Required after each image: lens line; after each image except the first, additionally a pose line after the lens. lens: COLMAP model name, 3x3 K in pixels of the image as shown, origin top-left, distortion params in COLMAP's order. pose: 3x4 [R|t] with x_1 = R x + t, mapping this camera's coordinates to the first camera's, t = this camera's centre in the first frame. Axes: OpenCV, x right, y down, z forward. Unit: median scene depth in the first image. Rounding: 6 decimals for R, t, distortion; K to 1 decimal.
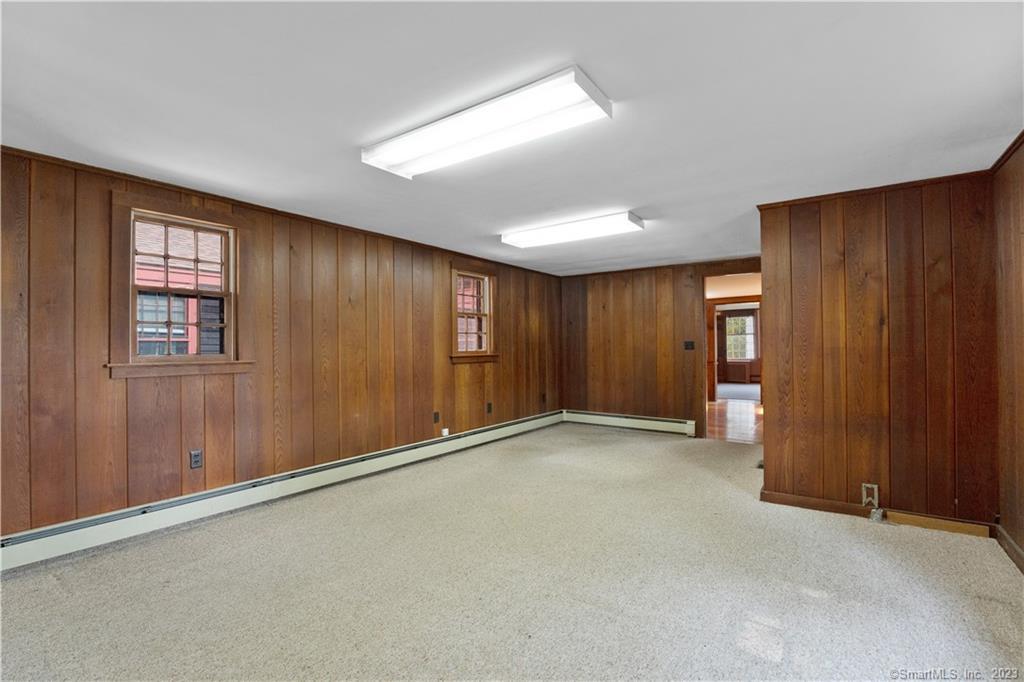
lens RADIAL K [[462.7, 0, 510.8], [0, 462.7, 344.7], [0, 0, 1]] dist [-0.035160, 0.000179]
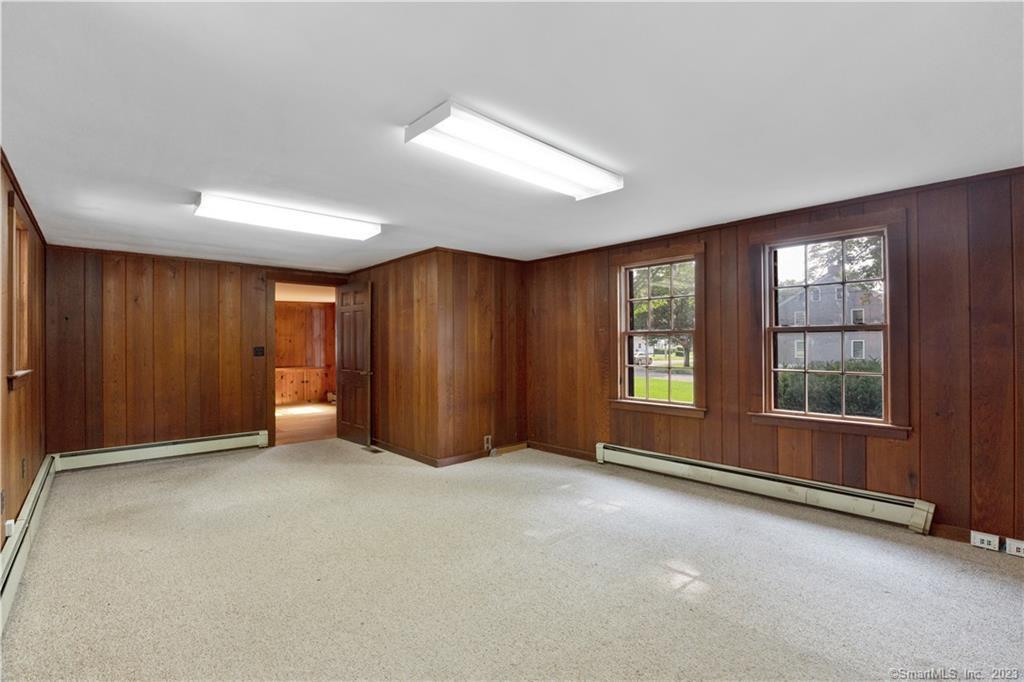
lens RADIAL K [[462.7, 0, 510.8], [0, 462.7, 344.7], [0, 0, 1]] dist [-0.035160, 0.000179]
pose [[0.193286, 0.004354, 0.981133, -0.641932], [0.002992, 0.999983, -0.005027, -0.009423], [-0.981138, 0.003907, 0.193270, 0.457972]]
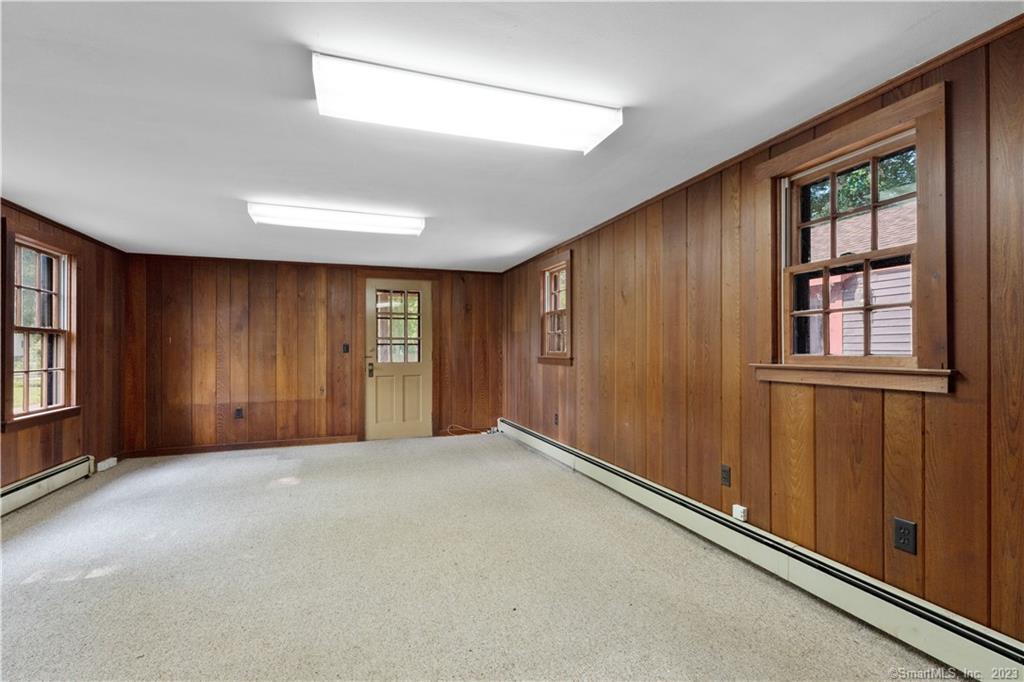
lens RADIAL K [[462.7, 0, 510.8], [0, 462.7, 344.7], [0, 0, 1]] dist [-0.035160, 0.000179]
pose [[-0.565654, -0.000463, -0.824643, 0.526420], [0.008906, 0.999938, -0.006670, 0.005271], [0.824595, -0.011117, -0.565614, 1.352671]]
